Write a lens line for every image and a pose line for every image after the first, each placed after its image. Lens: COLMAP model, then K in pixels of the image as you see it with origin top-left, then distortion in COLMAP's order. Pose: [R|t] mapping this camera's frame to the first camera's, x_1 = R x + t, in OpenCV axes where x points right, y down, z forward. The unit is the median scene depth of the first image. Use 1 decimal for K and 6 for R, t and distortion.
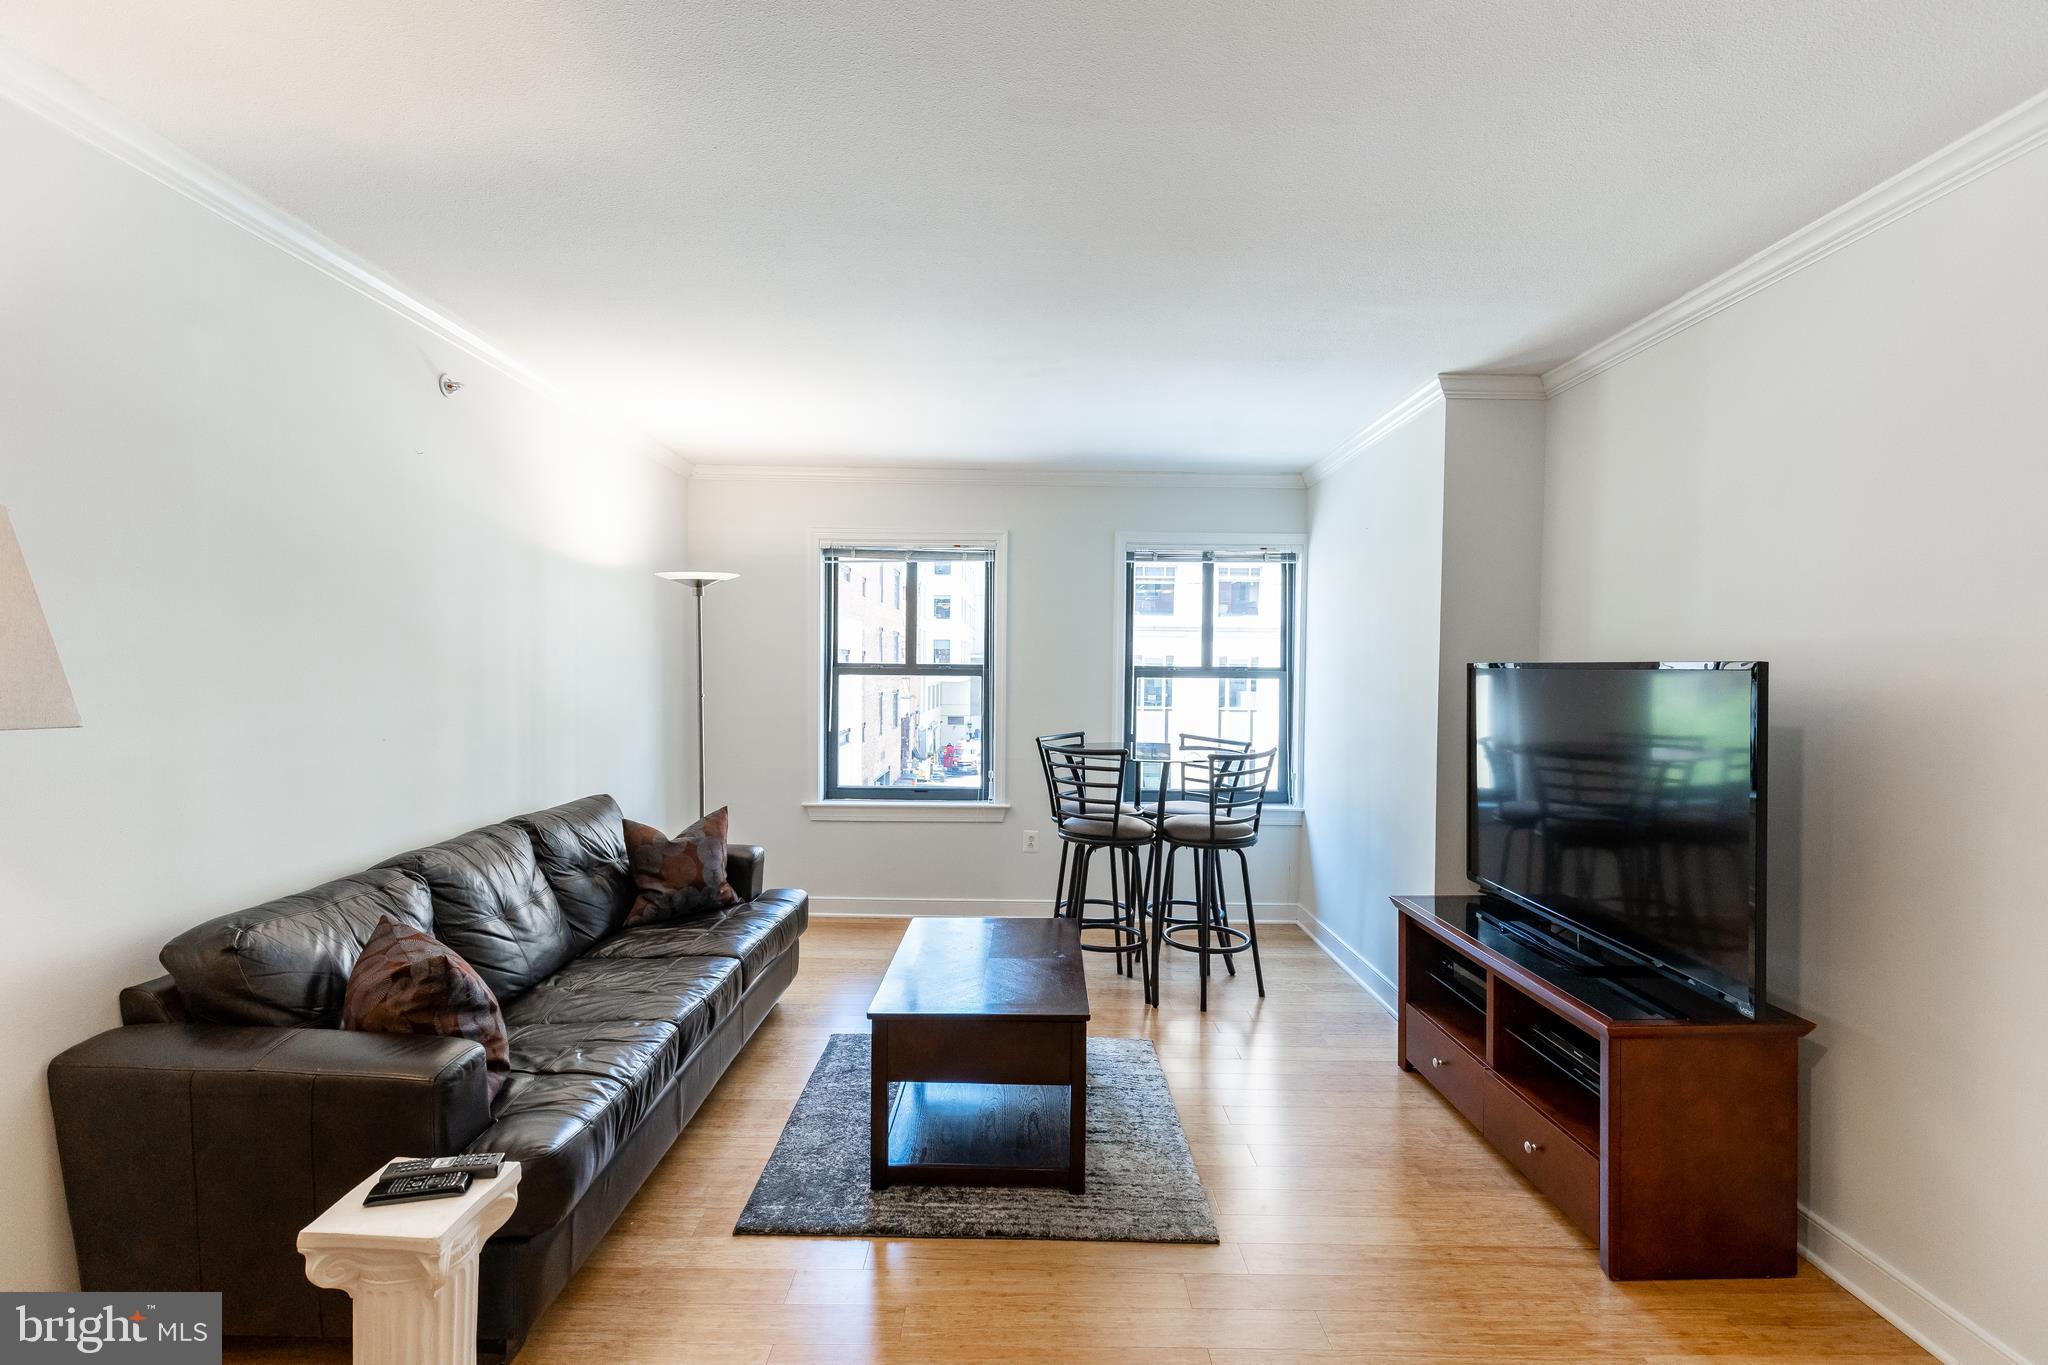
lens RADIAL K [[923.8, 0, 1024.0], [0, 923.8, 682.5], [0, 0, 1]] dist [0.008070, -0.001198]
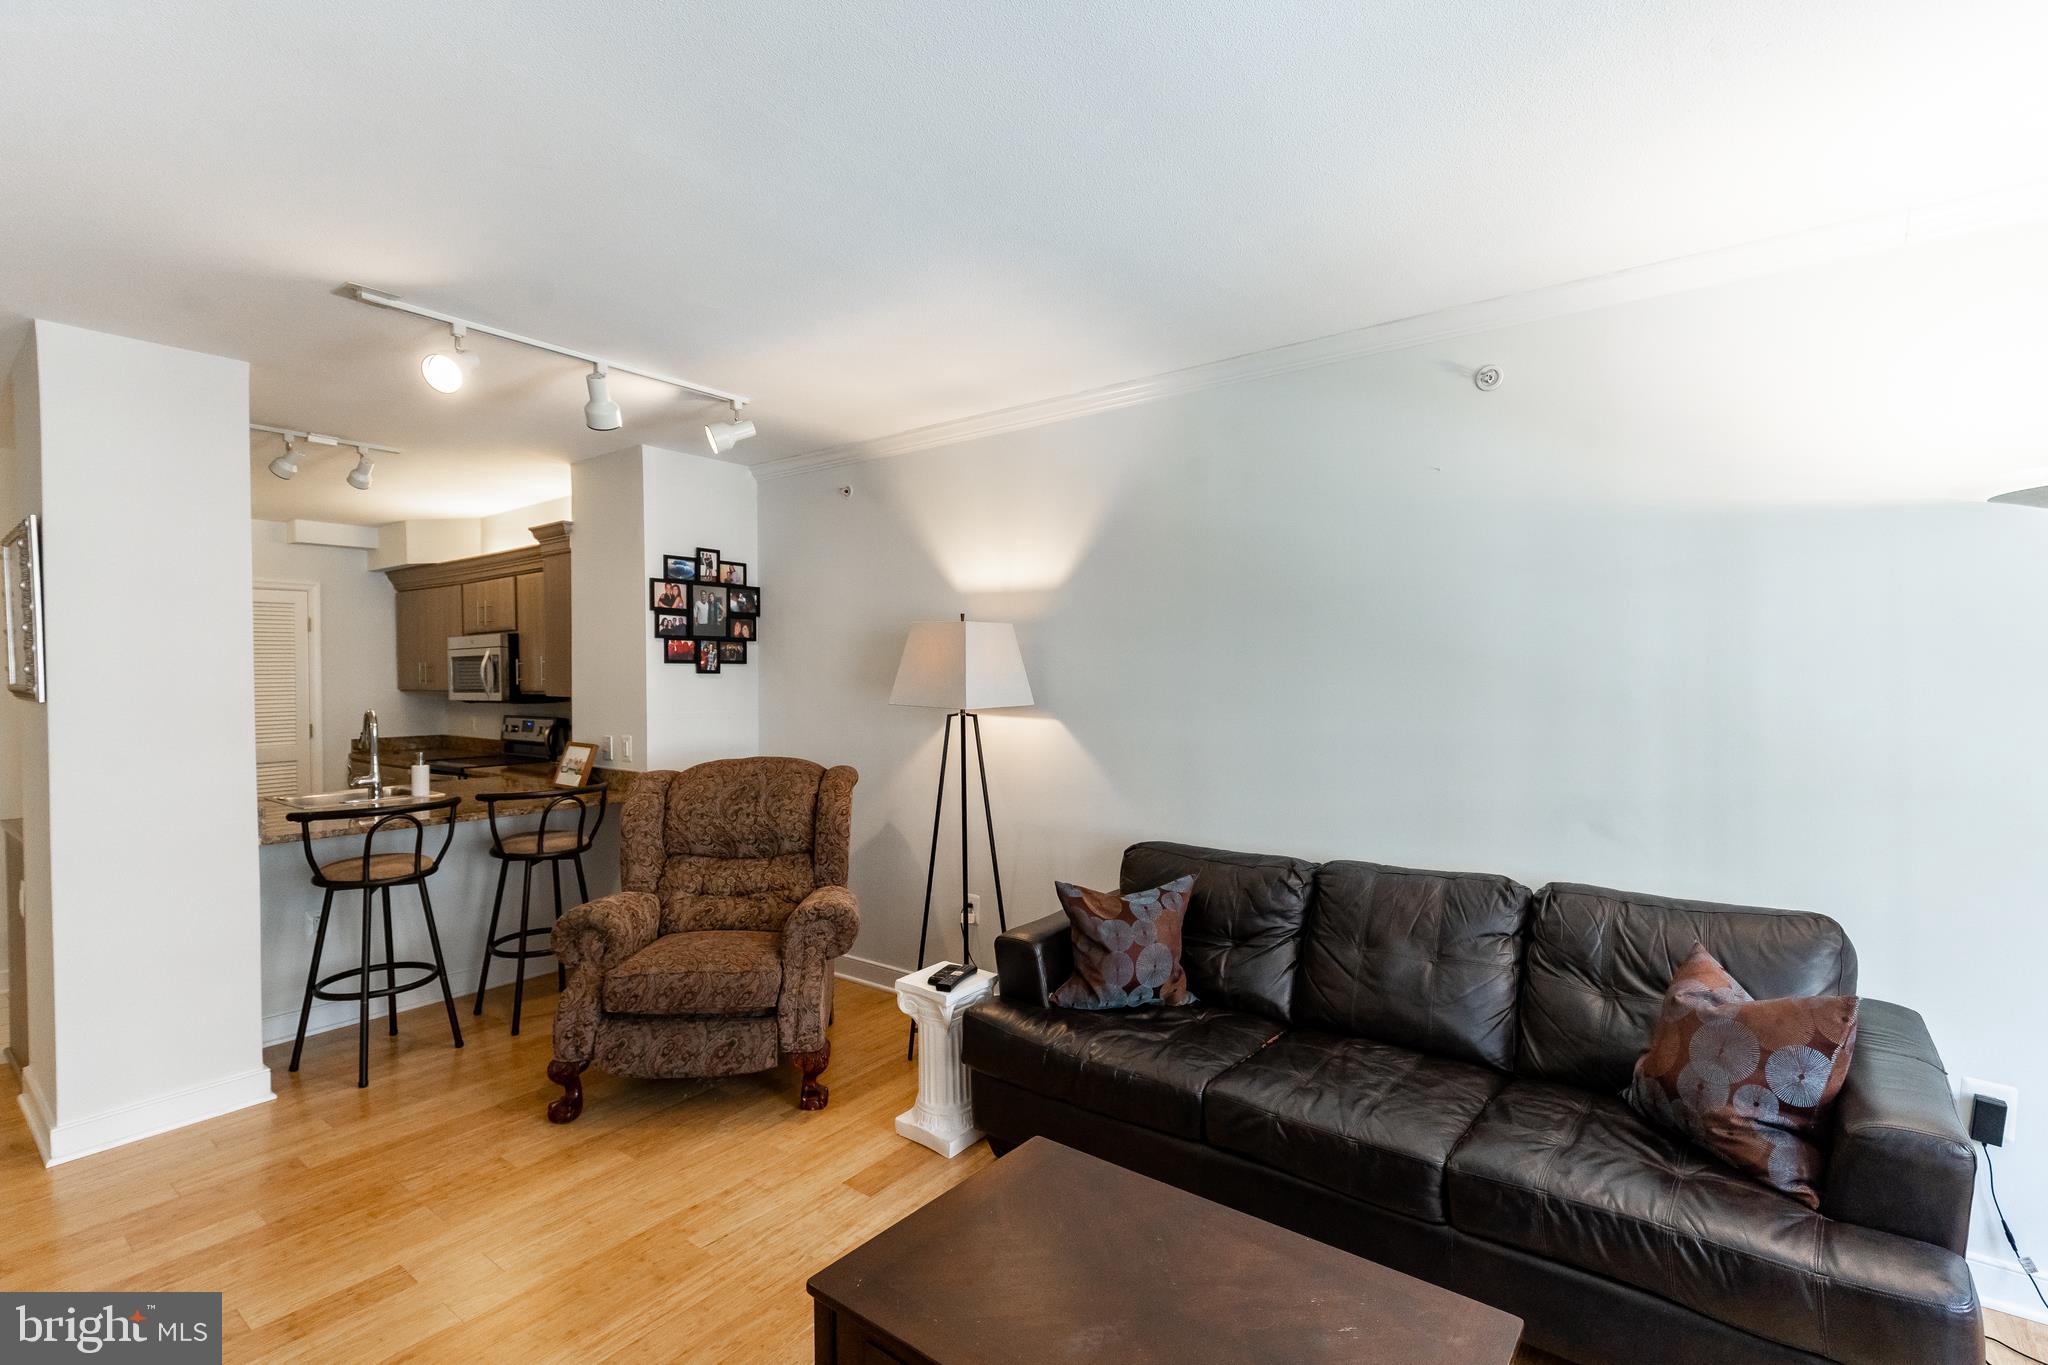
lens RADIAL K [[923.8, 0, 1024.0], [0, 923.8, 682.5], [0, 0, 1]] dist [0.008070, -0.001198]
pose [[-0.604762, 0.001016, -0.796406, 0.305408], [-0.016978, 0.999755, 0.014169, -0.021432], [0.796225, 0.022090, -0.604597, 0.984407]]
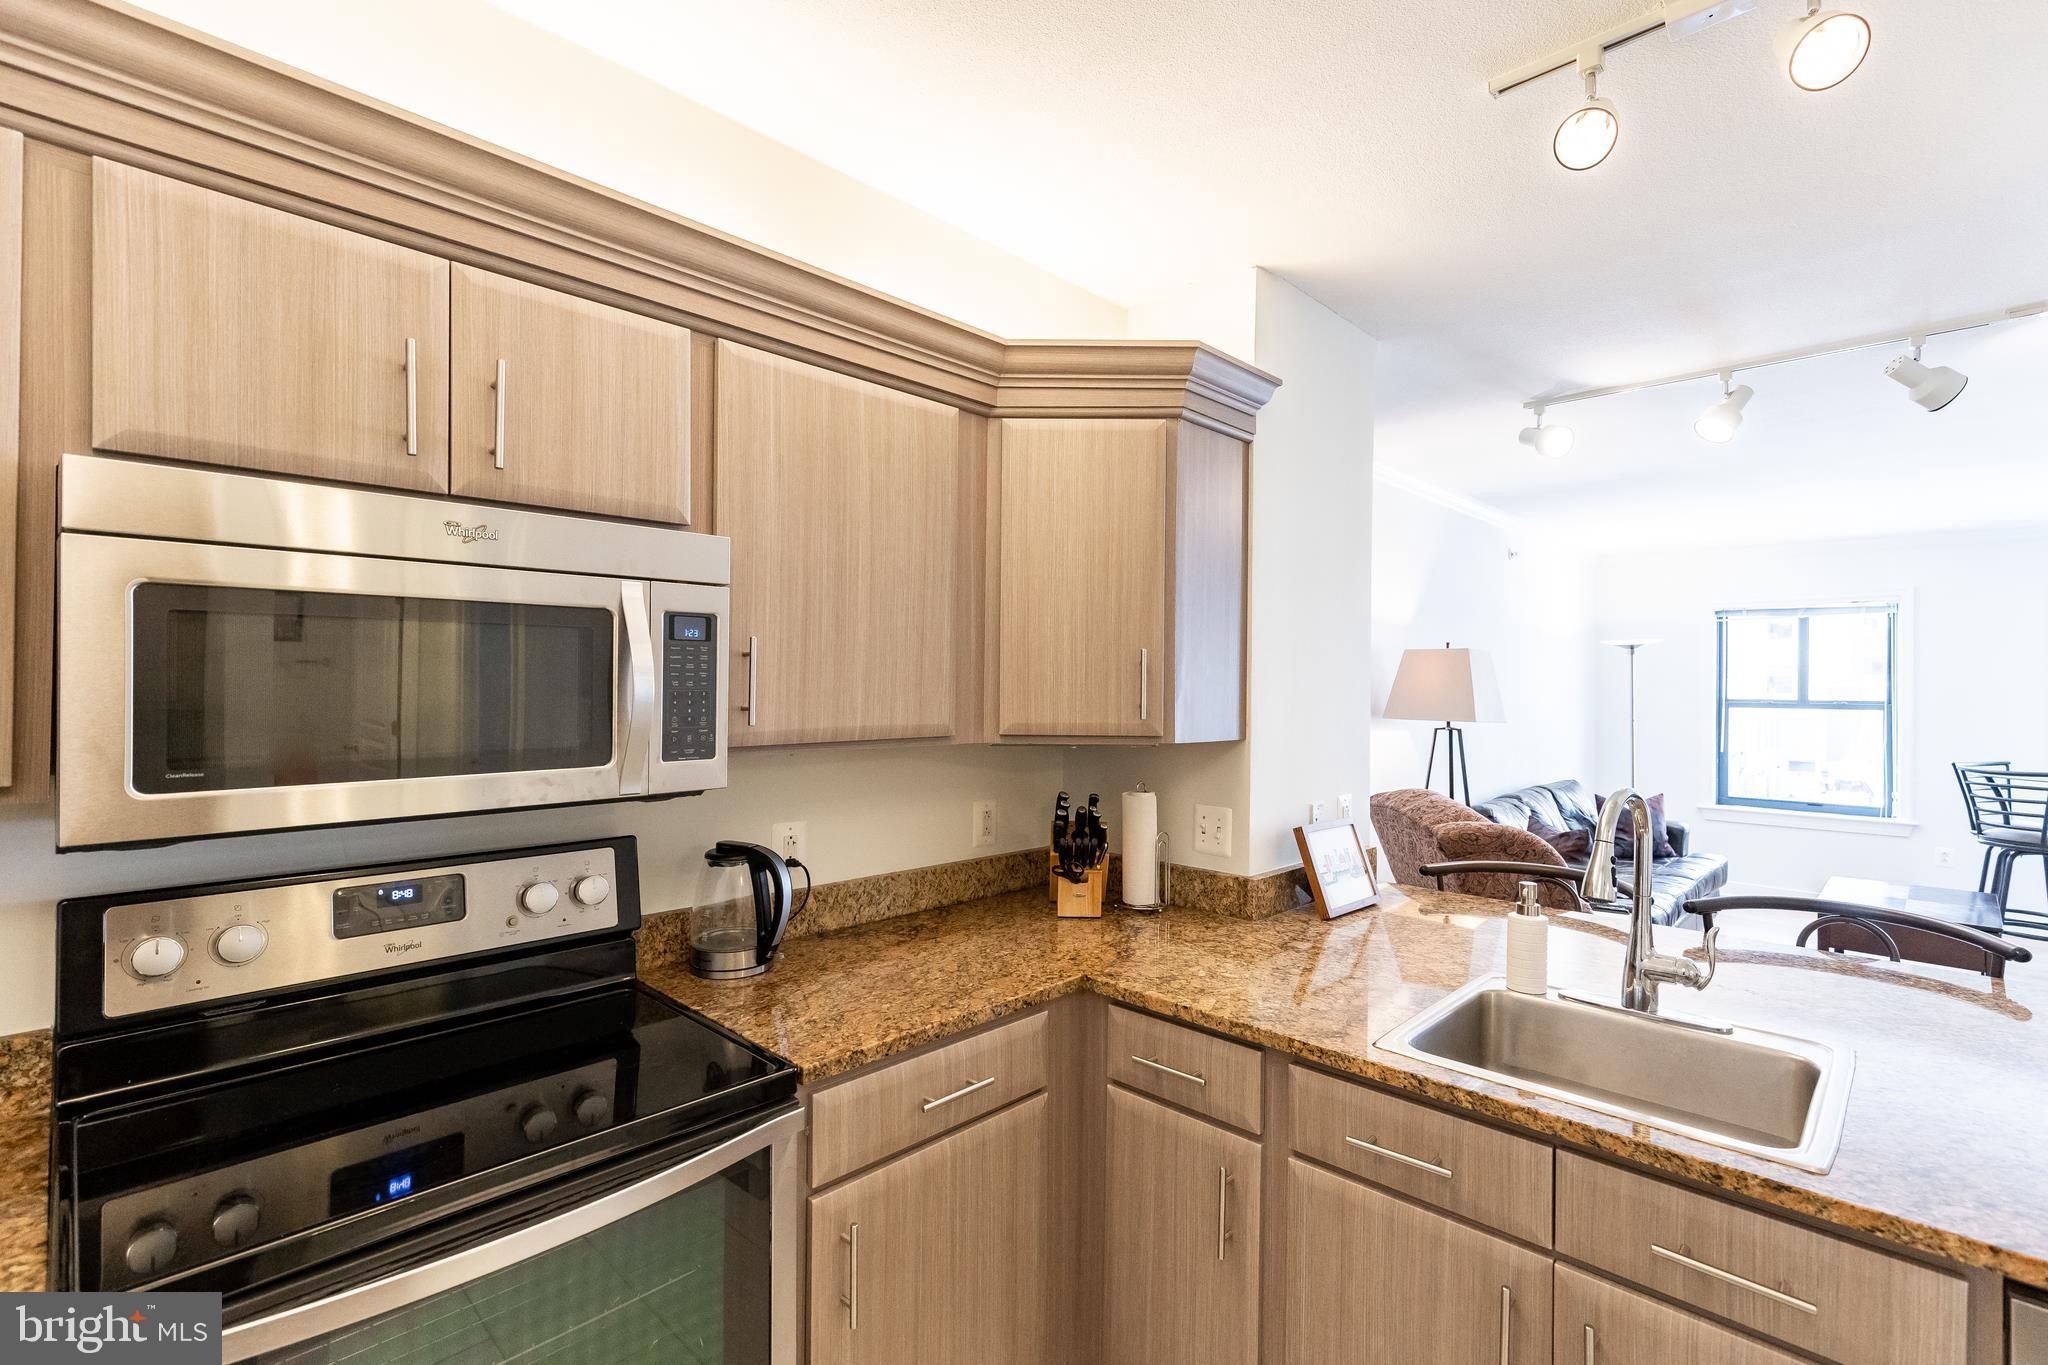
lens RADIAL K [[923.8, 0, 1024.0], [0, 923.8, 682.5], [0, 0, 1]] dist [0.008070, -0.001198]
pose [[0.720174, -0.005222, -0.693774, -0.018335], [-0.016625, 0.999555, -0.024781, 0.006570], [0.693595, 0.029380, 0.719766, -0.876667]]
